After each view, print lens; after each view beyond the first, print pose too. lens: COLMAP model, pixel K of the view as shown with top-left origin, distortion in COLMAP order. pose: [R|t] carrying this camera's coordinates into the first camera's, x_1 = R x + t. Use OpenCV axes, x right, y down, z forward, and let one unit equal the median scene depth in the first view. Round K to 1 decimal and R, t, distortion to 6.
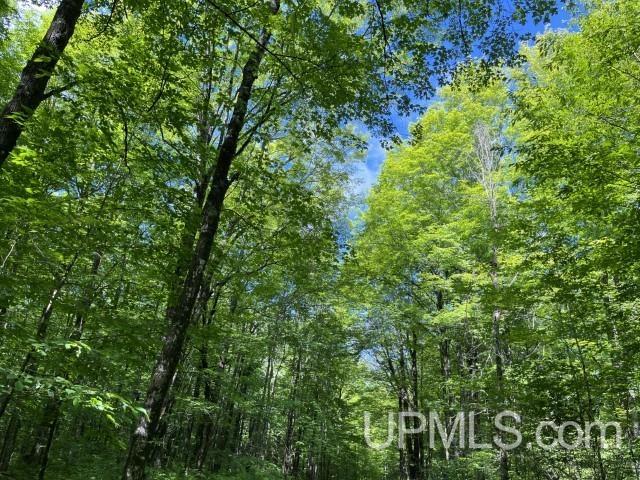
lens RADIAL K [[522.7, 0, 320.0], [0, 522.7, 240.0], [0, 0, 1]] dist [0.068443, -0.121919]
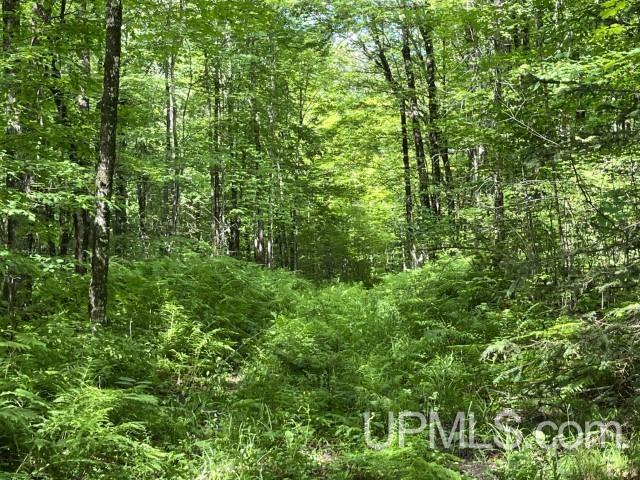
lens RADIAL K [[1186.9, 0, 320.0], [0, 1186.9, 240.0], [0, 0, 1]] dist [0.077957, 0.104961]
pose [[0.992221, -0.120694, 0.030489, 0.006186], [0.099279, 0.914974, 0.391109, -0.061813], [-0.075101, -0.385040, 0.919839, -0.156967]]
